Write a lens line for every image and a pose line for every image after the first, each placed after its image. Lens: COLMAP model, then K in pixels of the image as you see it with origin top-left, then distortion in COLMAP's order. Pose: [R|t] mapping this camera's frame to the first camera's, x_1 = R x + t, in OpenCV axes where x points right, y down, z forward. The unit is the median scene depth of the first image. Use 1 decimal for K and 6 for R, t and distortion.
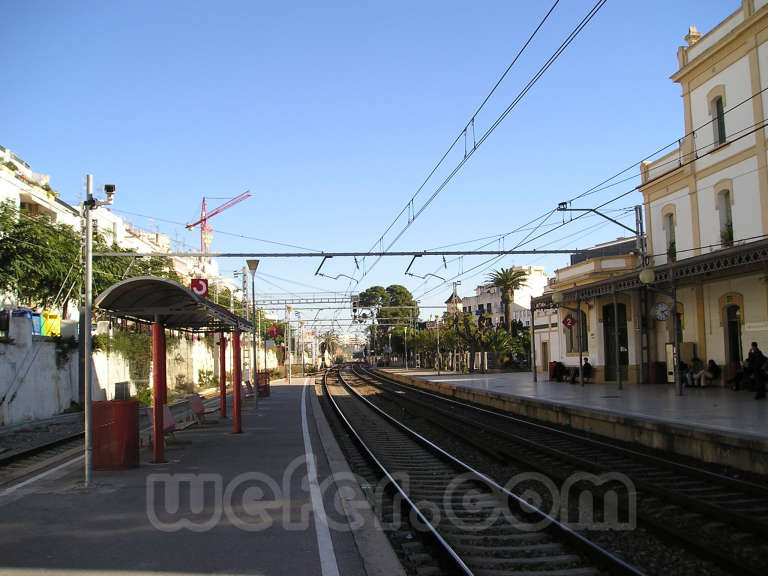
lens RADIAL K [[774.6, 0, 398.9], [0, 774.6, 281.8], [0, 0, 1]] dist [-0.095662, 0.000000]
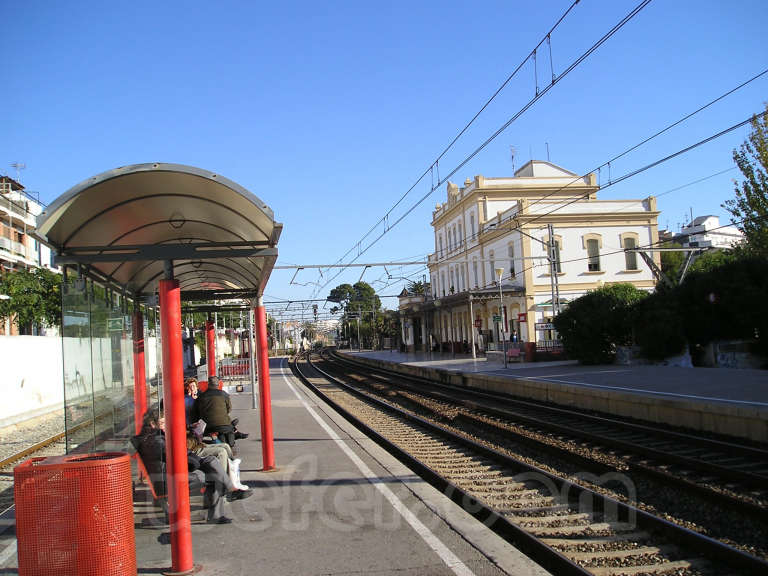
lens RADIAL K [[774.6, 0, 389.5], [0, 774.6, 282.9], [0, 0, 1]] dist [-0.095662, 0.000000]
pose [[0.999507, -0.030328, 0.008099, 0.044492], [0.030131, 0.999272, 0.023411, -0.031424], [-0.008804, -0.023155, 0.999693, -0.315215]]
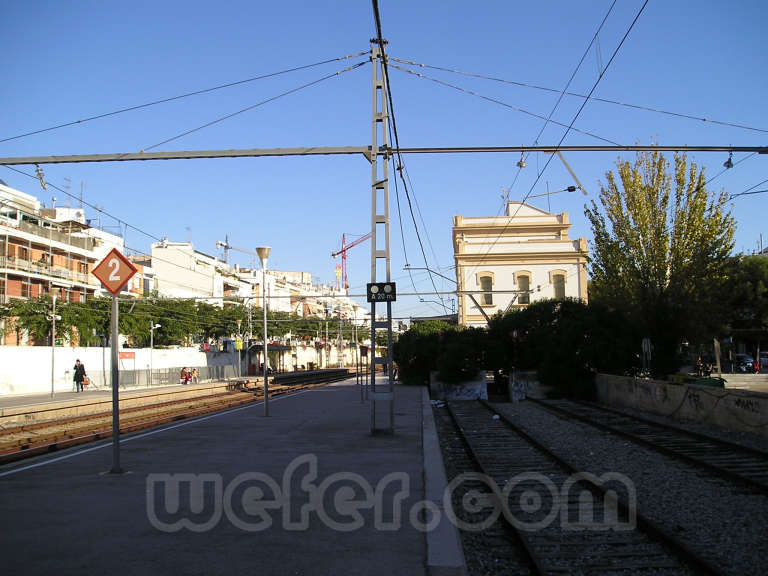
lens RADIAL K [[774.6, 0, 391.7], [0, 774.6, 290.7], [0, 0, 1]] dist [-0.095662, 0.000000]
pose [[0.974811, -0.011380, -0.222740, 0.162638], [0.014661, 0.999807, 0.013084, -0.038701], [0.222548, -0.016020, 0.974790, -0.368458]]
